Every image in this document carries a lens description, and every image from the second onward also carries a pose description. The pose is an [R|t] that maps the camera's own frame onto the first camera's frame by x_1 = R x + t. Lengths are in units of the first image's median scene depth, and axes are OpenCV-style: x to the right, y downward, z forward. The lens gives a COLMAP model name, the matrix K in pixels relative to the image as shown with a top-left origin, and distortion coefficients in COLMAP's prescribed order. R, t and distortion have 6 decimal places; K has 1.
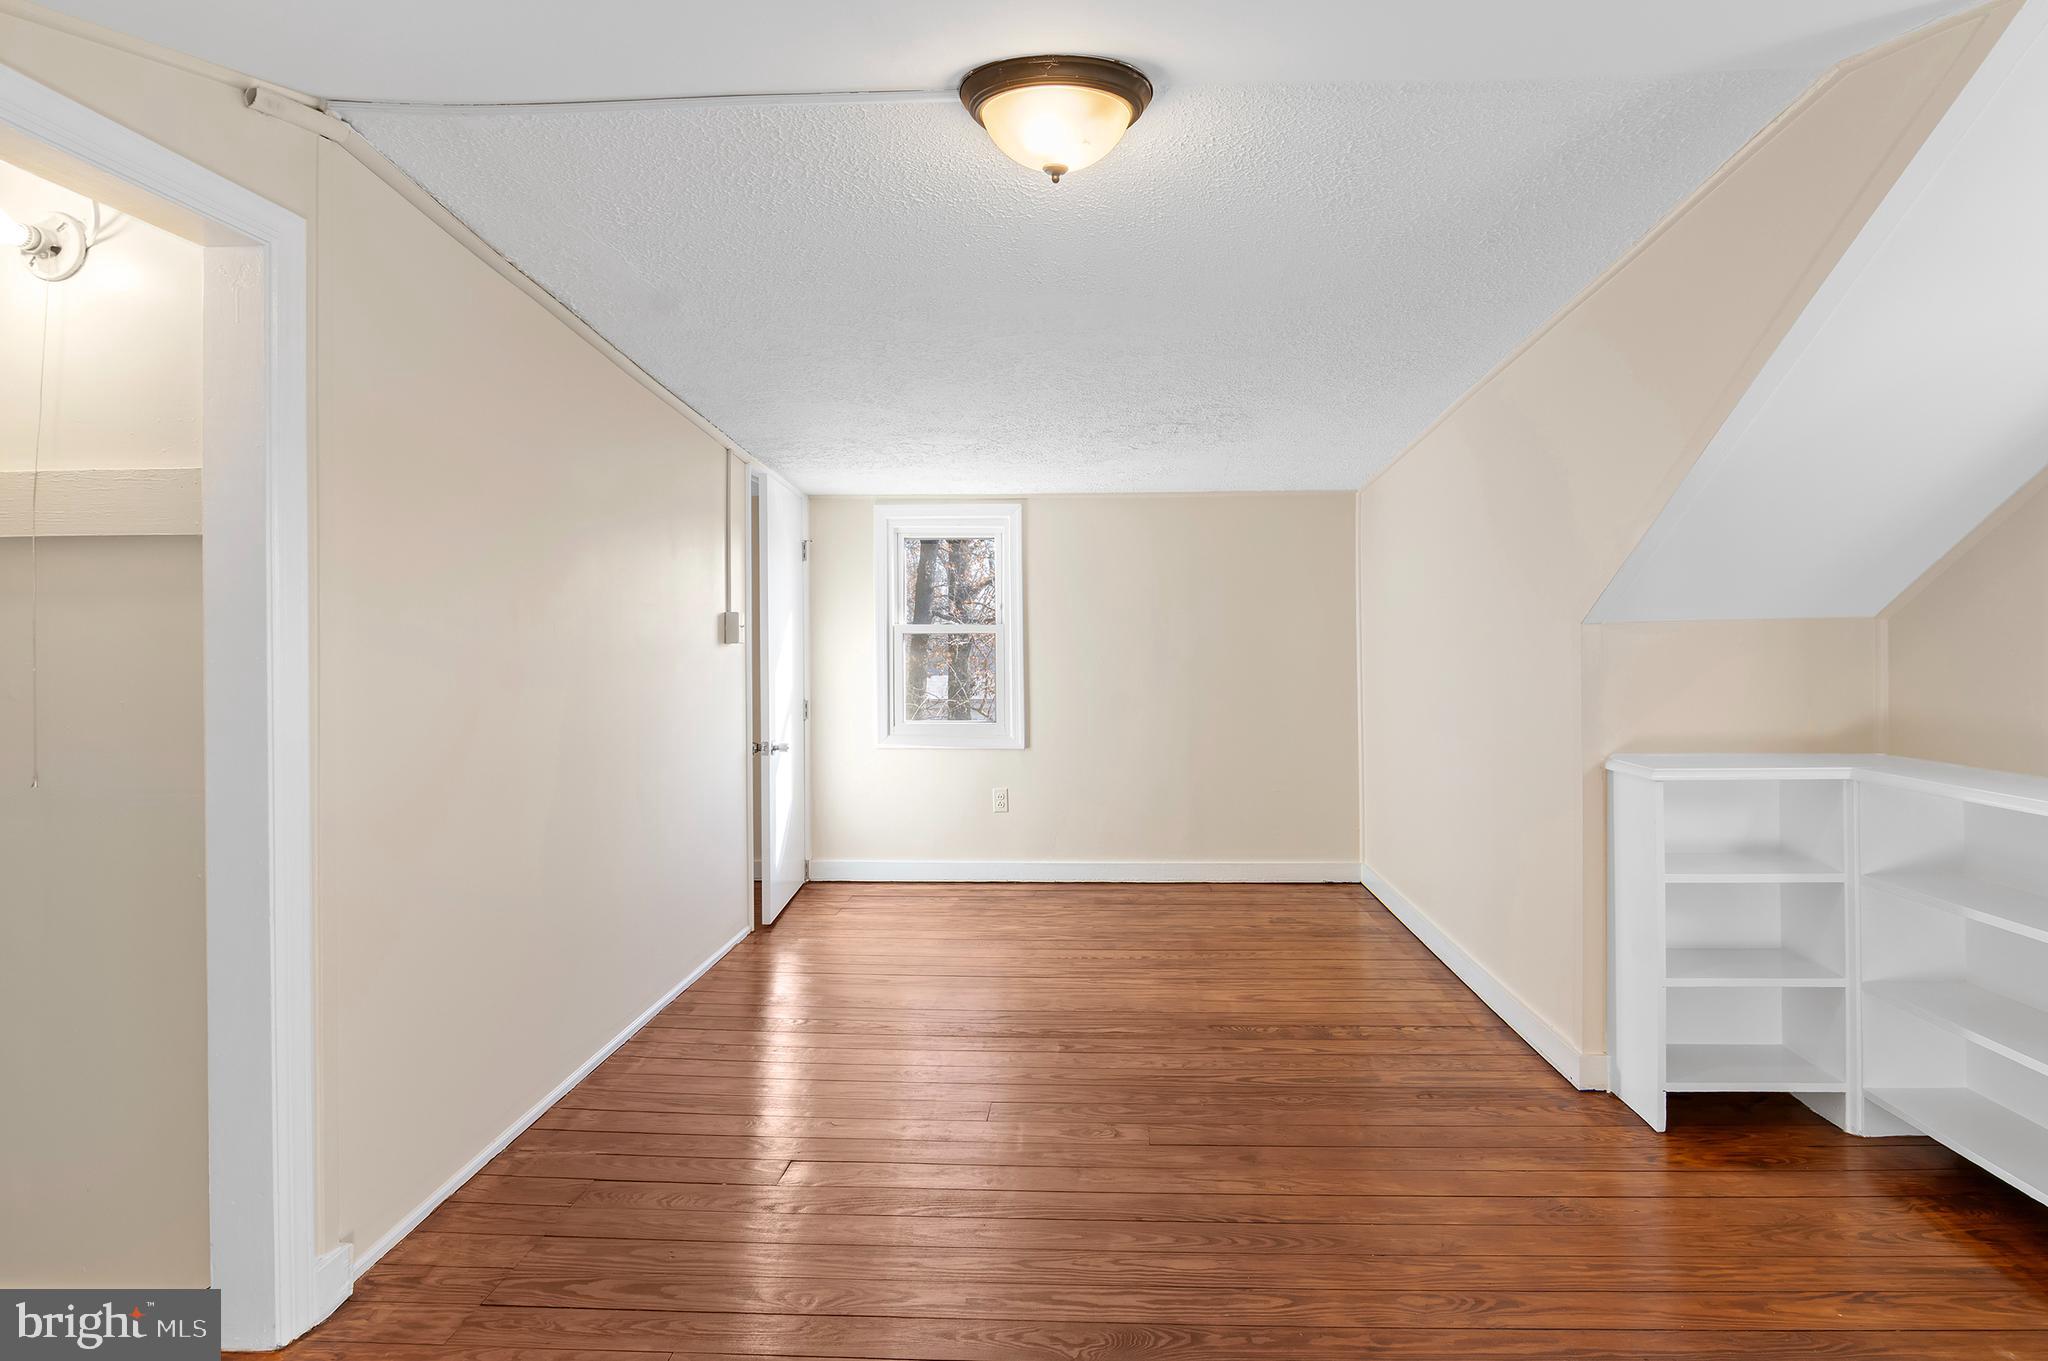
lens RADIAL K [[1020.6, 0, 1025.2], [0, 1020.6, 629.3], [0, 0, 1]] dist [-0.001661, -0.003497]
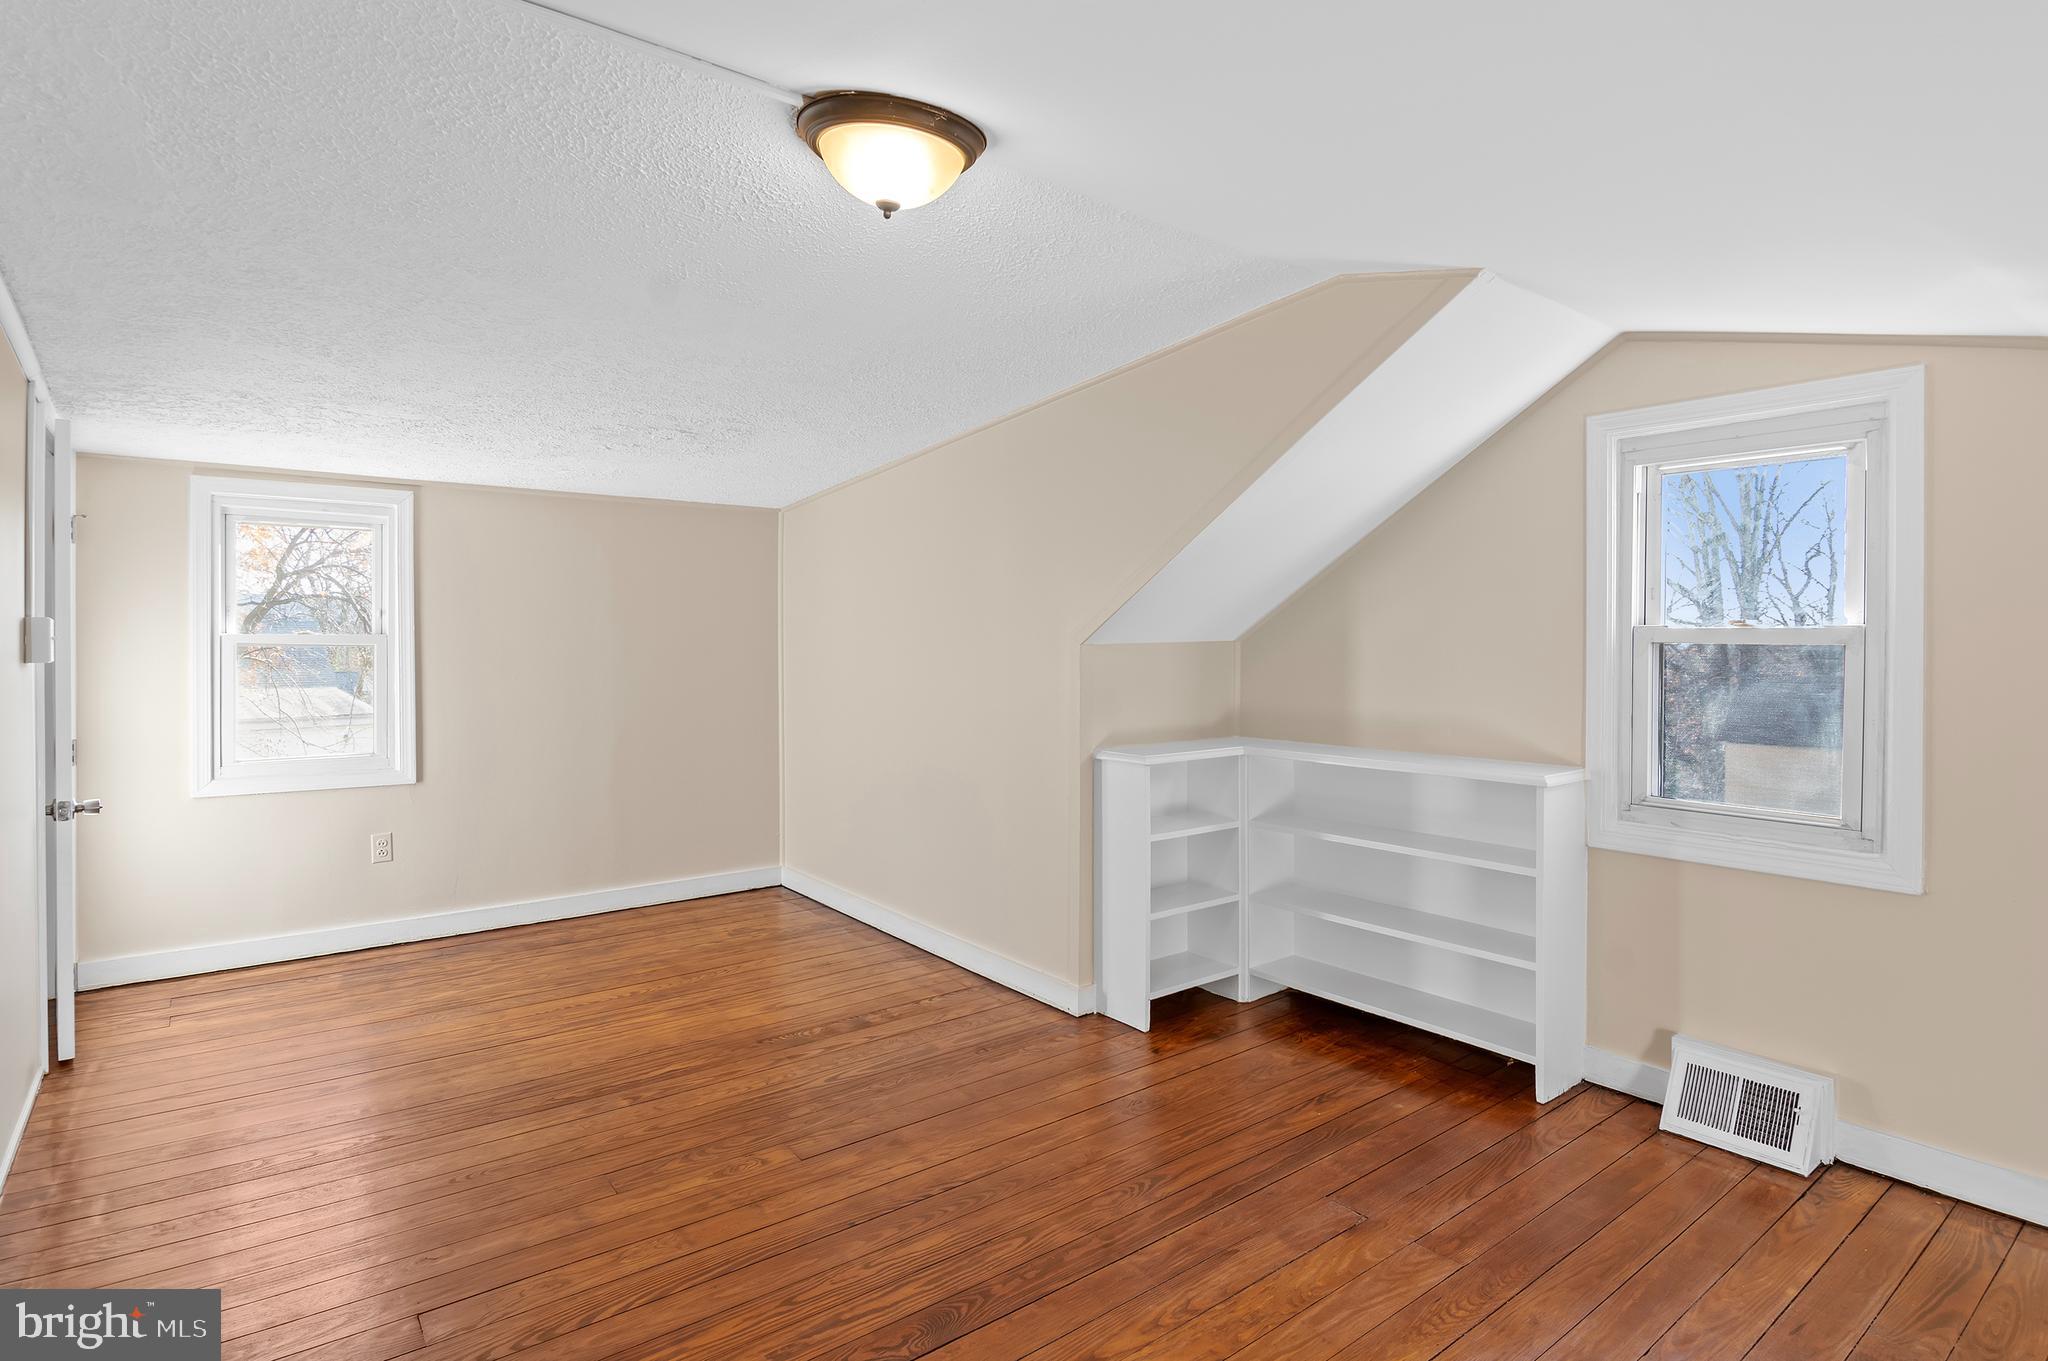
lens RADIAL K [[1041.9, 0, 974.0], [0, 1041.9, 637.8], [0, 0, 1]] dist [0.000749, -0.001008]
pose [[0.779828, 0.007215, 0.625953, -0.363891], [-0.007981, 0.999967, -0.001583, -0.010268], [-0.625943, -0.003762, 0.779860, 0.084213]]
